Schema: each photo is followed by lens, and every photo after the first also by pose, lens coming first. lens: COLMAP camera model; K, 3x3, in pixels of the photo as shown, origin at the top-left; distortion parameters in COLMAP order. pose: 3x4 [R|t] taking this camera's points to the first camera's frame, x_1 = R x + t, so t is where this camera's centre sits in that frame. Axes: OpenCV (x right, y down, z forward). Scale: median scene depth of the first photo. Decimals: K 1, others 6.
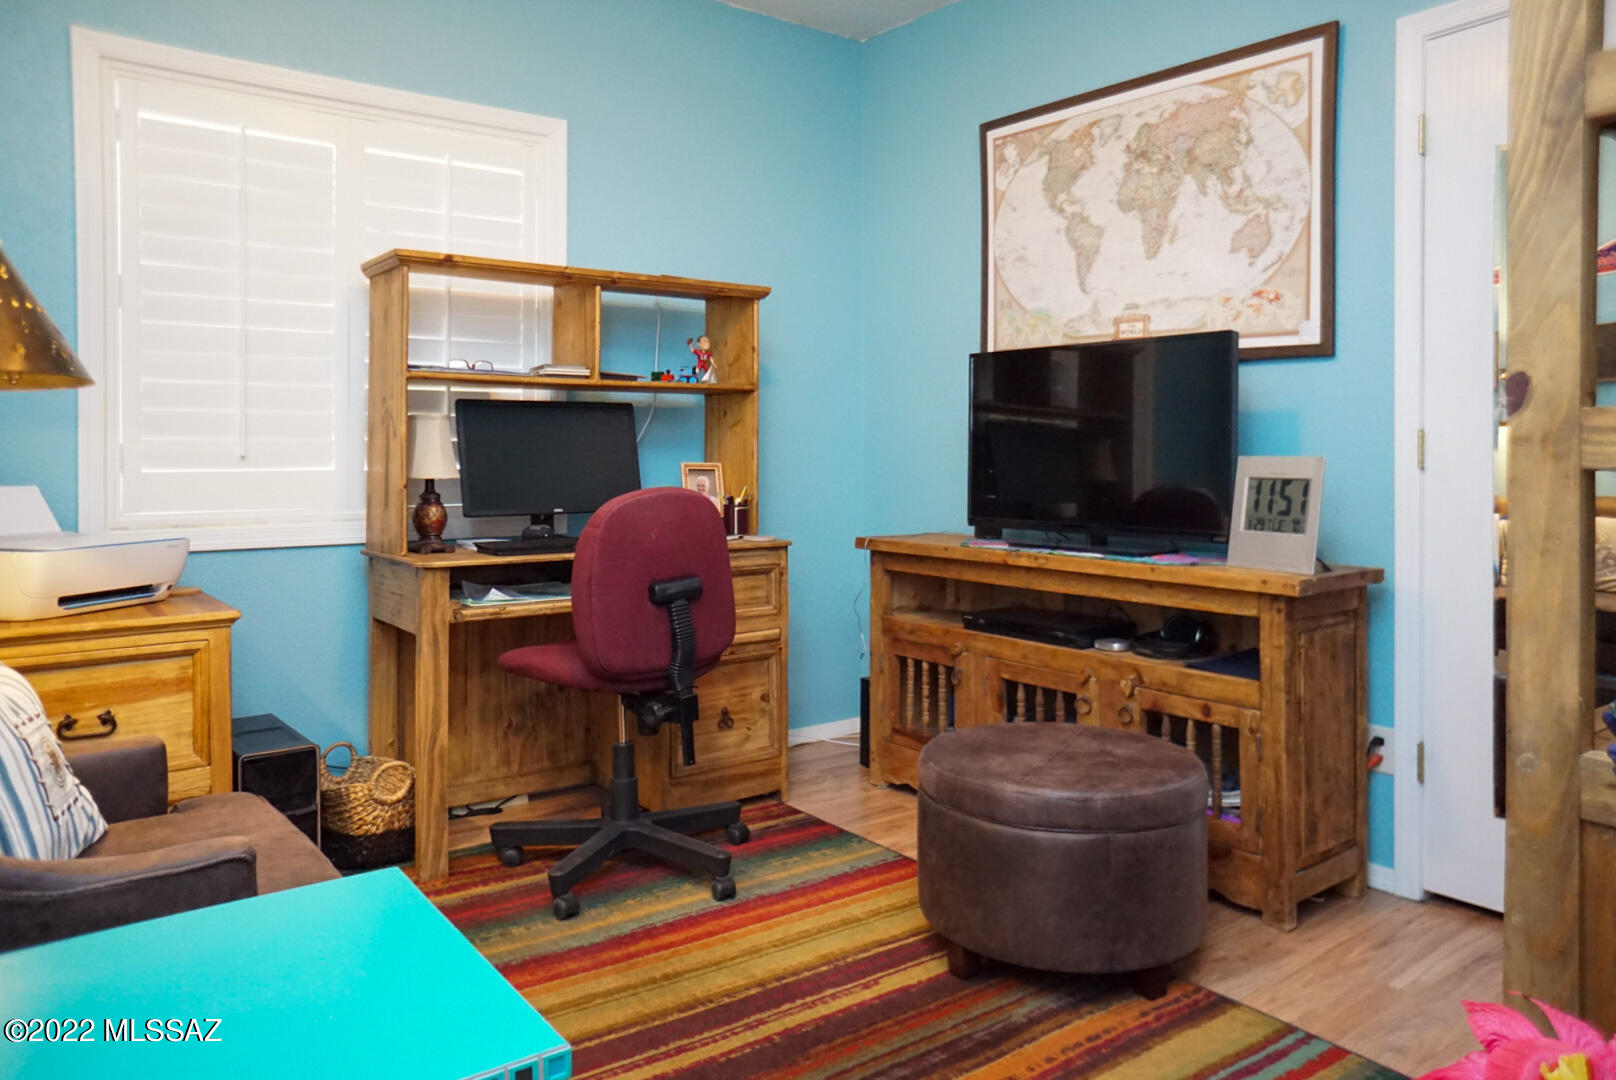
lens RADIAL K [[1167.9, 0, 765.4], [0, 1167.9, 532.2], [0, 0, 1]] dist [-0.034897, 0.103116]
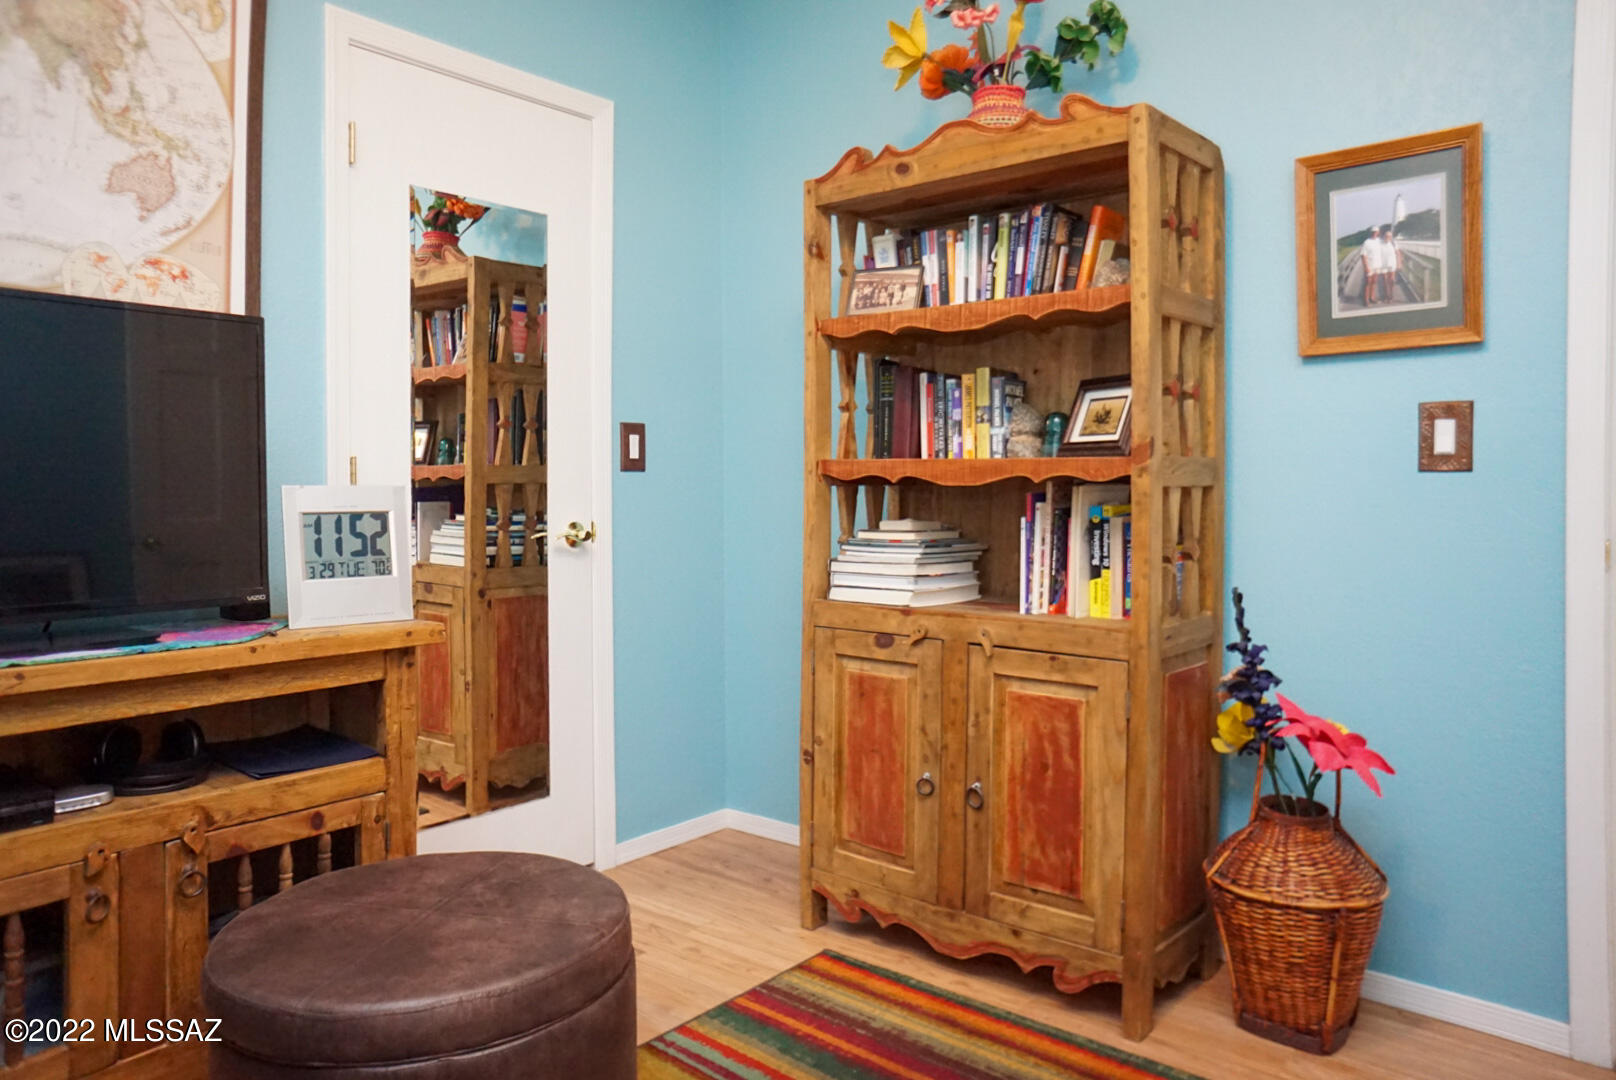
lens RADIAL K [[1167.9, 0, 765.4], [0, 1167.9, 532.2], [0, 0, 1]] dist [-0.034897, 0.103116]
pose [[-0.282854, -0.050893, 0.957812, -0.396079], [0.064073, 0.995358, 0.071809, -0.065926], [-0.957021, 0.081681, -0.278280, 0.860951]]
